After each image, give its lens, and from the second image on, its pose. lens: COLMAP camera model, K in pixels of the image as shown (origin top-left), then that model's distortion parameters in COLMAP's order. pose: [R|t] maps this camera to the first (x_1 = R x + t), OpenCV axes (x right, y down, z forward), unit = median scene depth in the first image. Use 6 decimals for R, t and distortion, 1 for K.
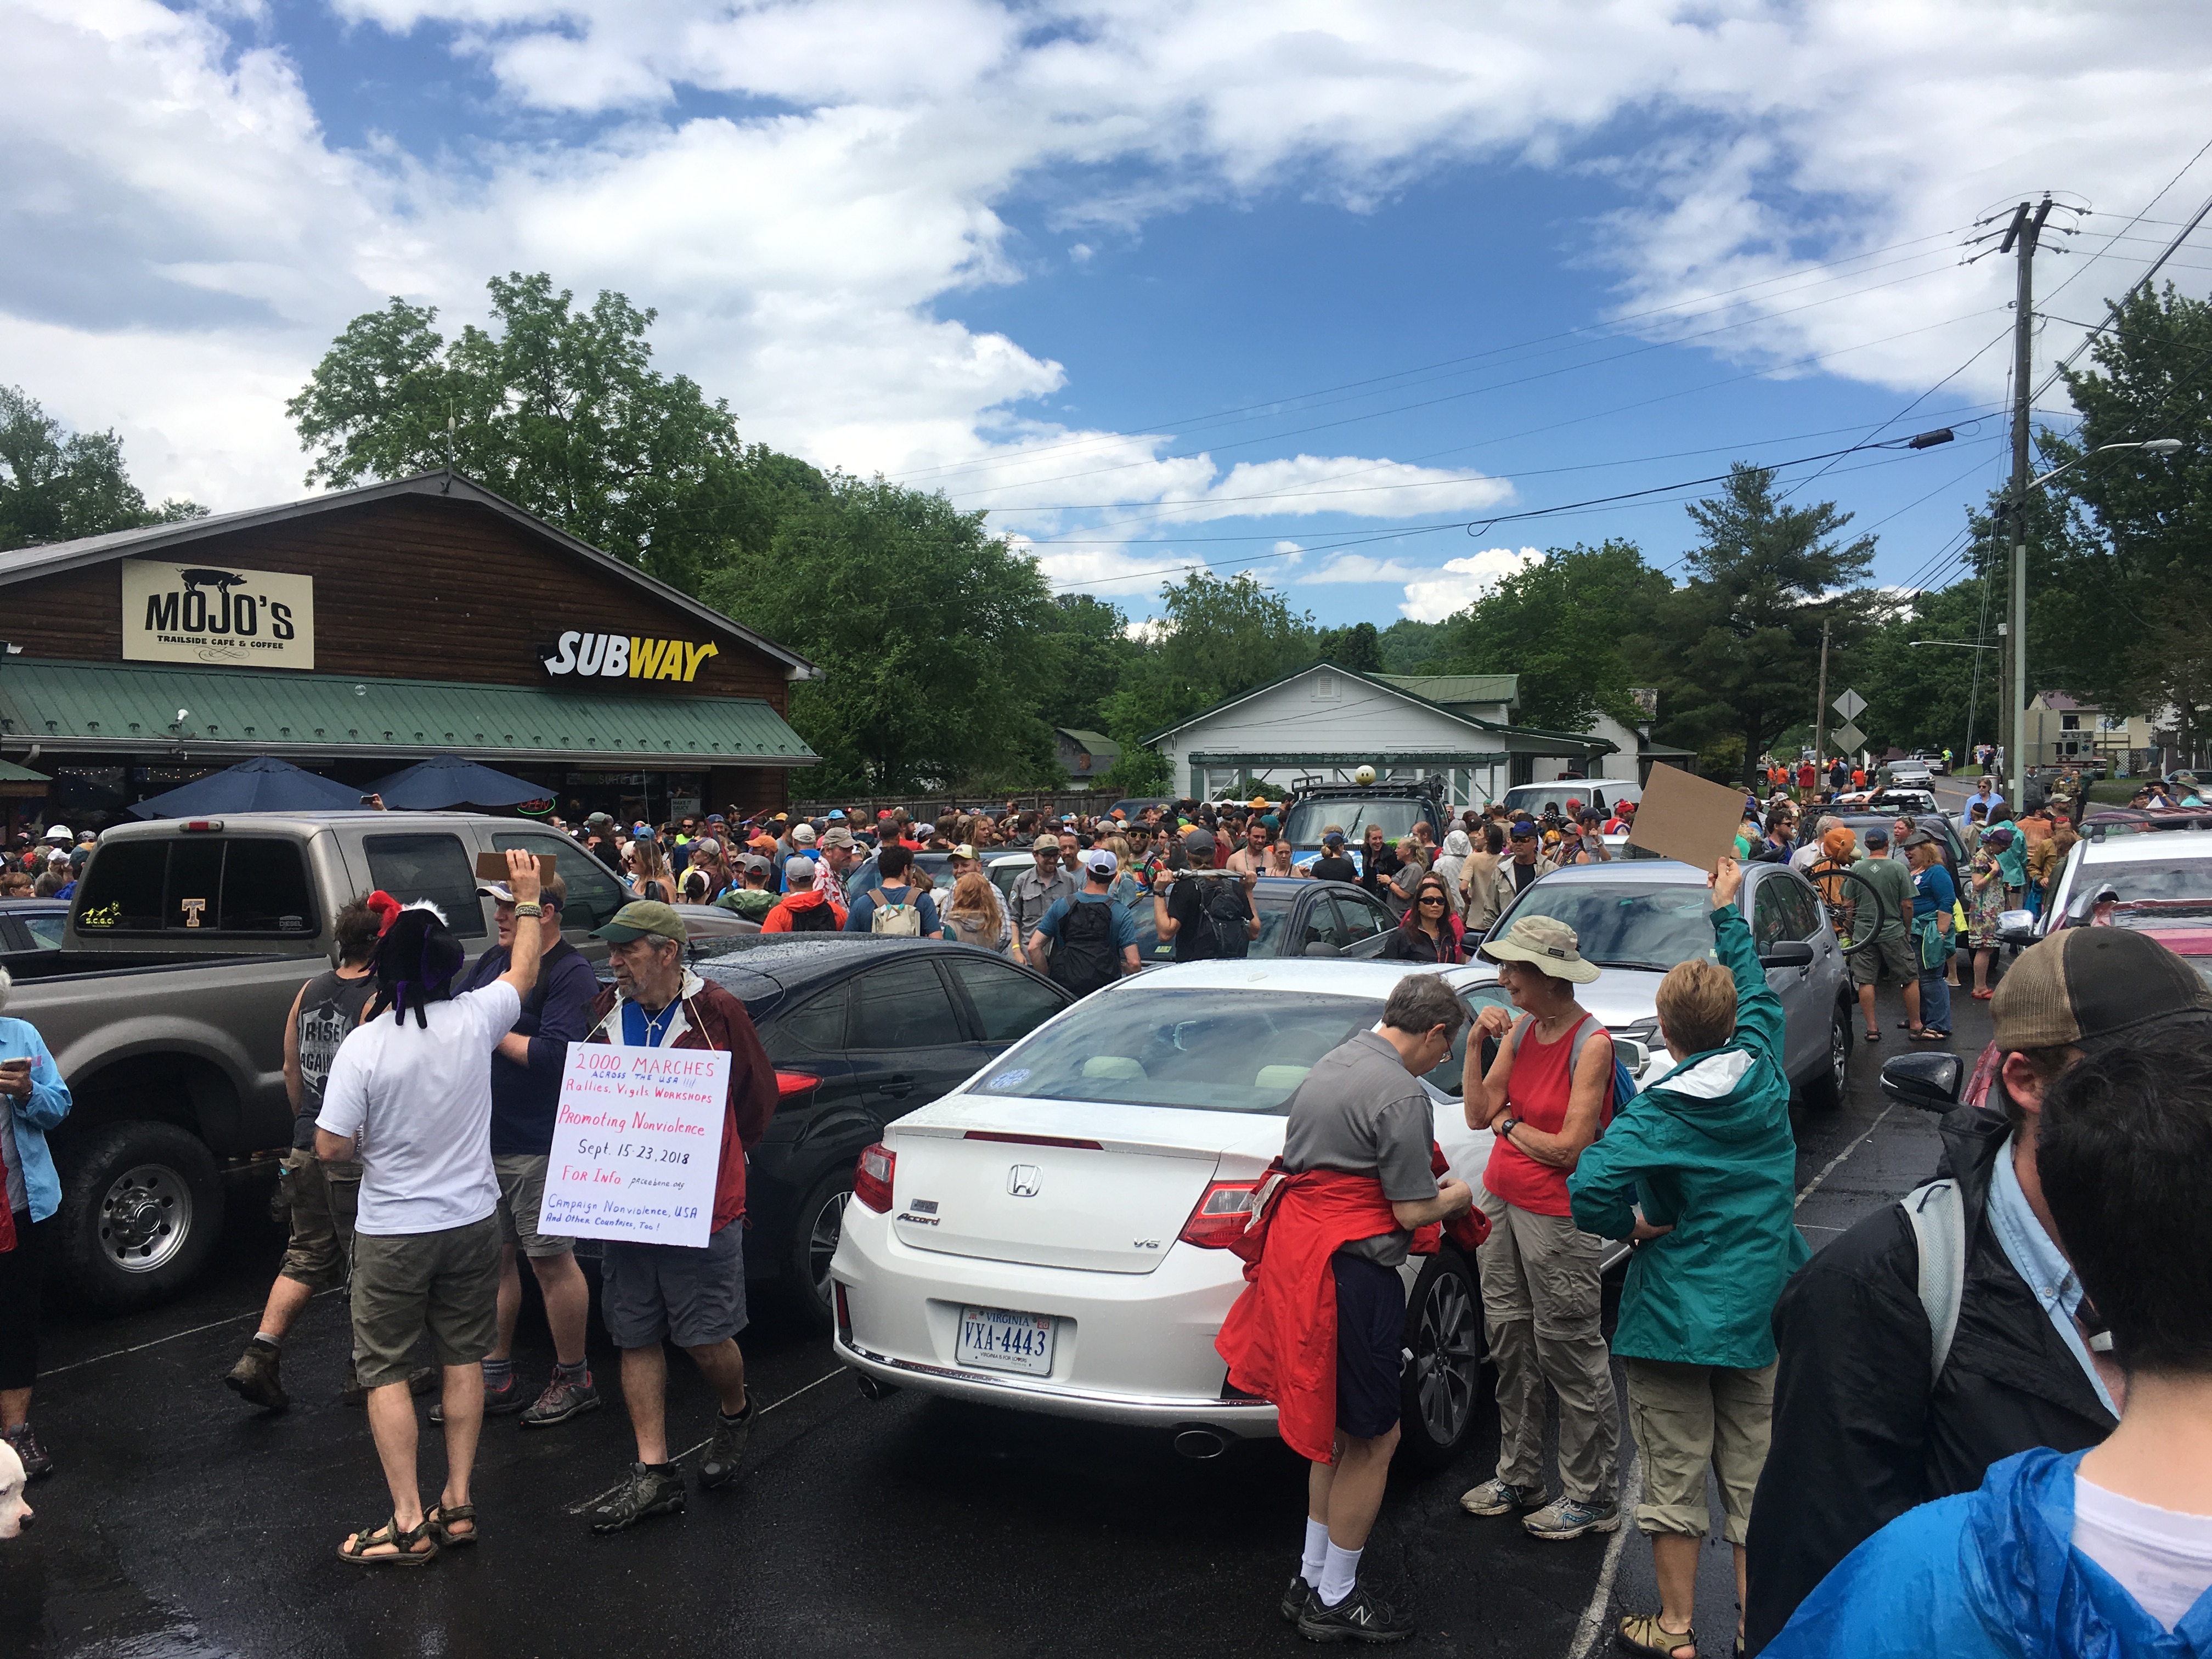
lens RADIAL K [[1925.7, 0, 1105.5], [0, 1925.7, 828.5], [0, 0, 1]] dist [0.040422, -0.074092]
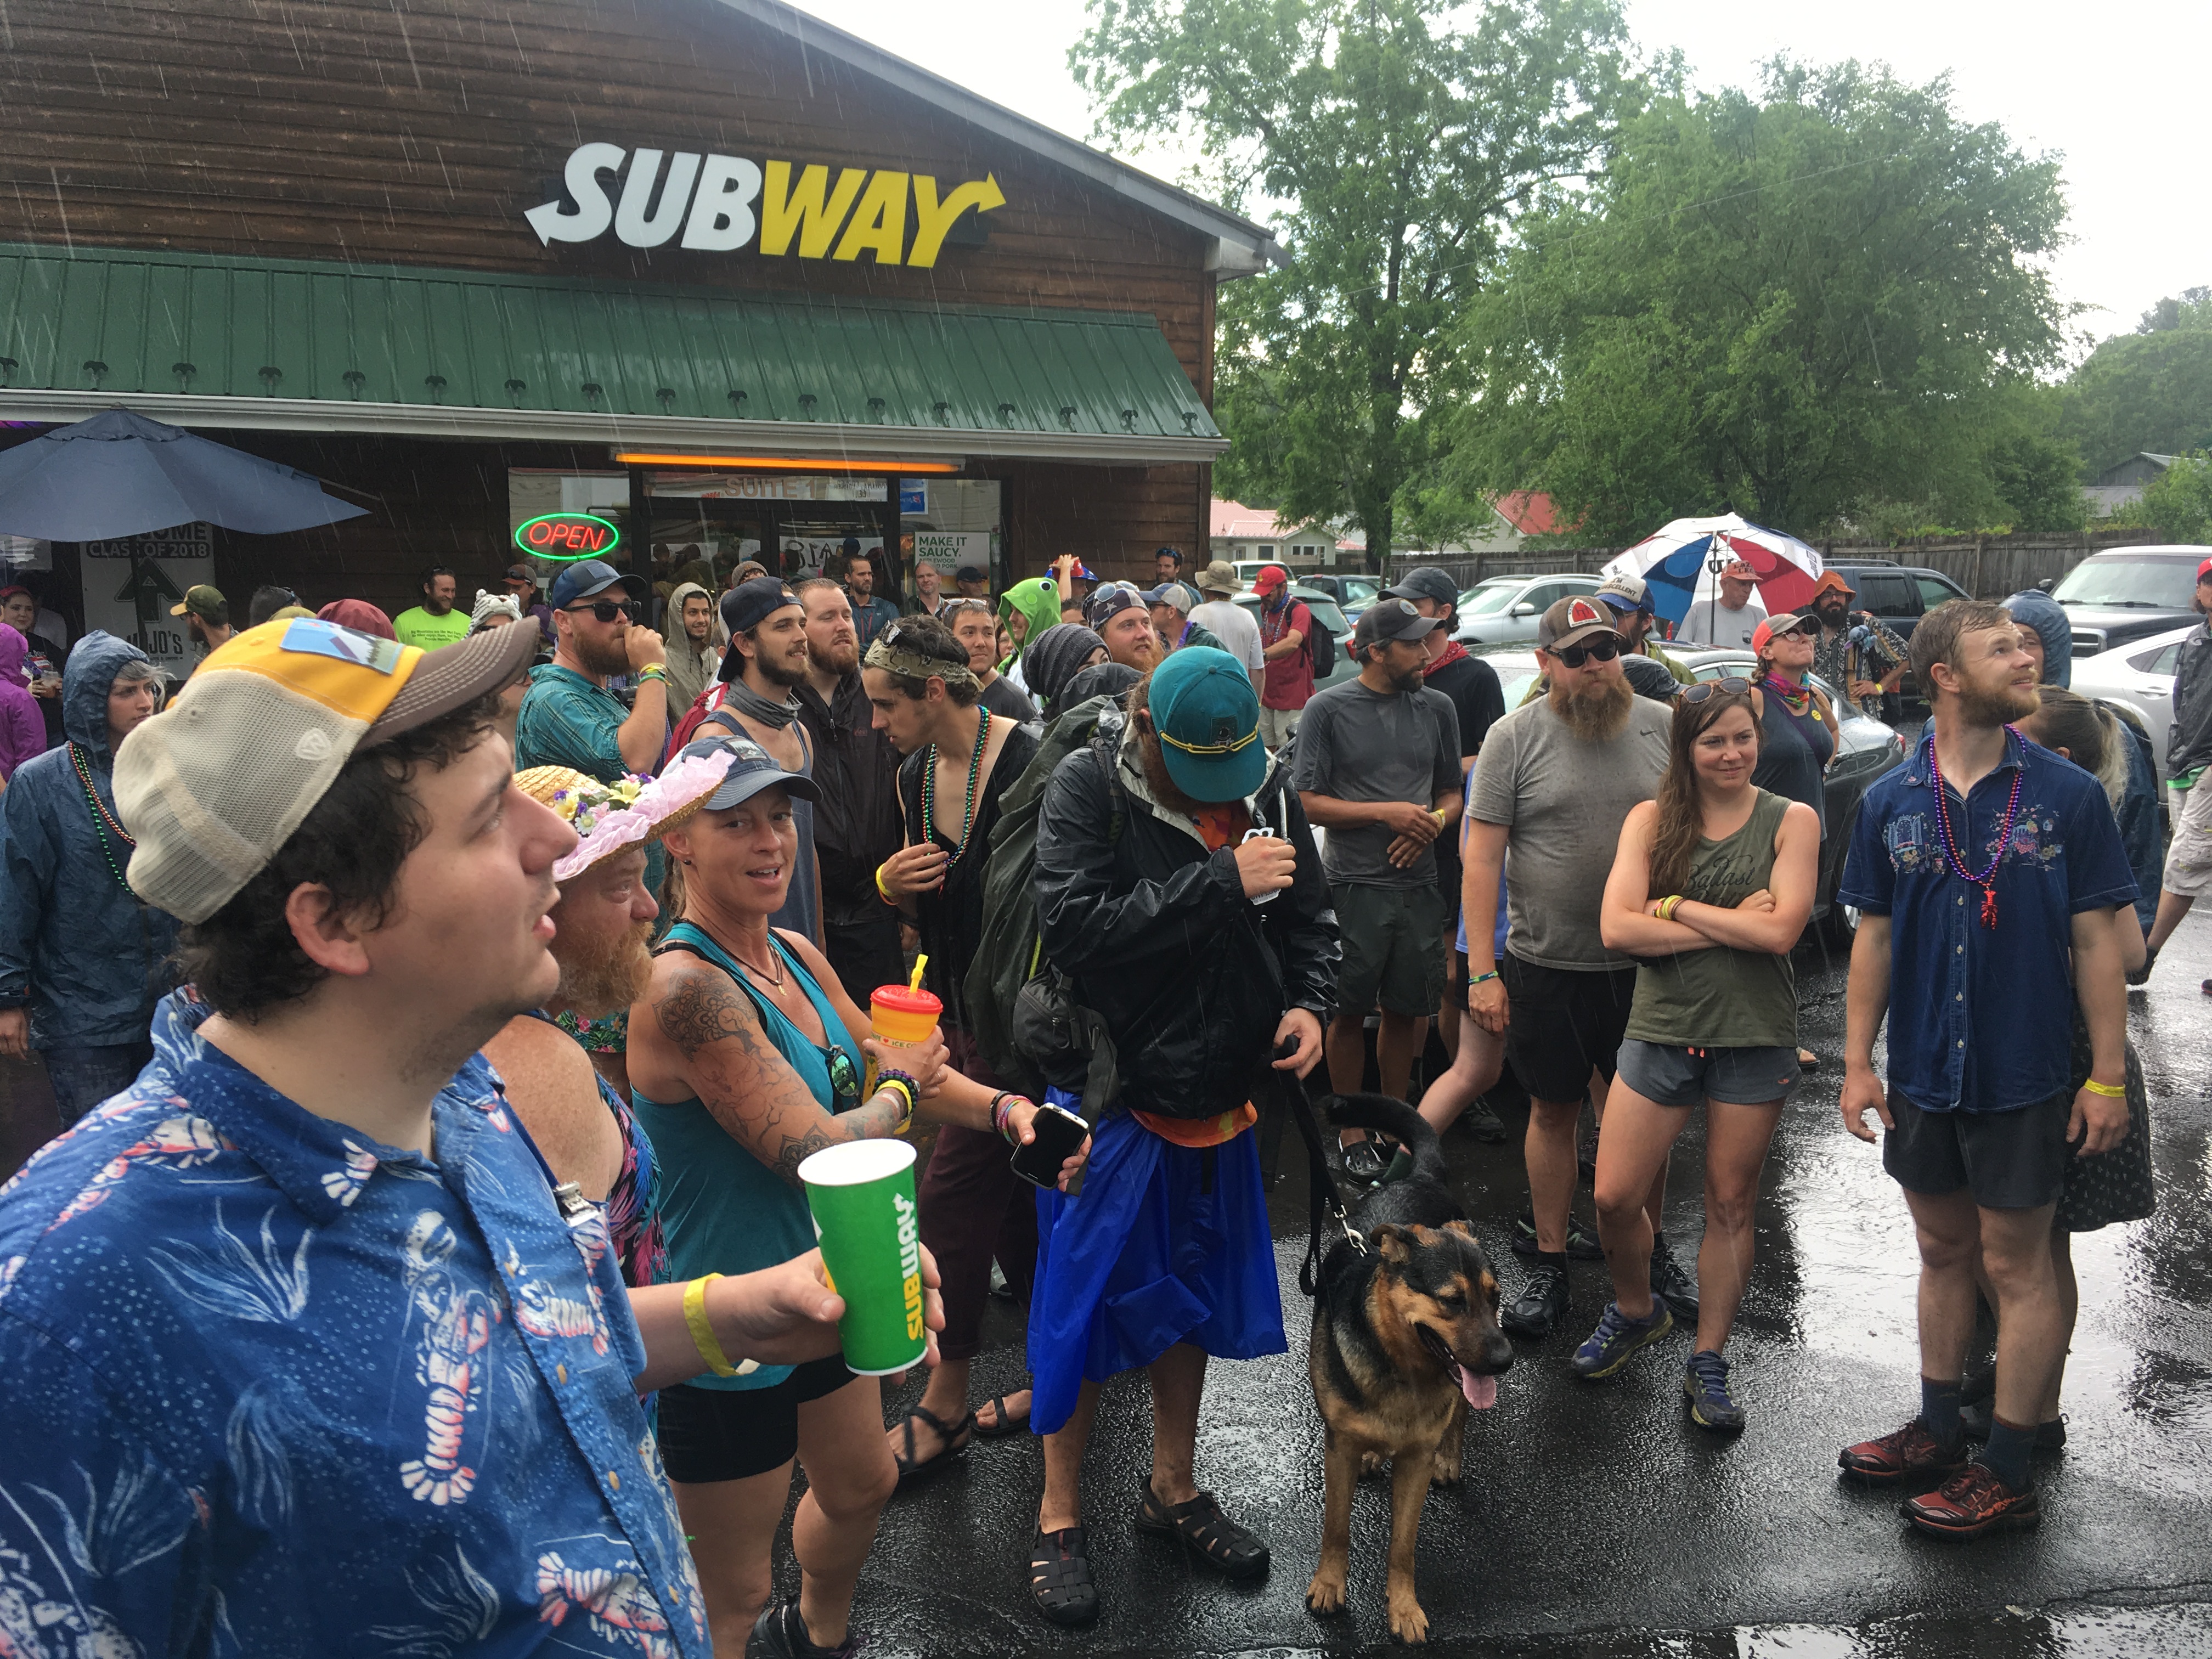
lens RADIAL K [[1925.7, 0, 1117.6], [0, 1925.7, 843.3], [0, 0, 1]] dist [0.040422, -0.074092]
pose [[0.866530, 0.082917, -0.492189, 0.056687], [-0.019222, 0.990917, 0.133095, -0.004290], [0.498755, -0.105870, 0.860253, 0.643621]]
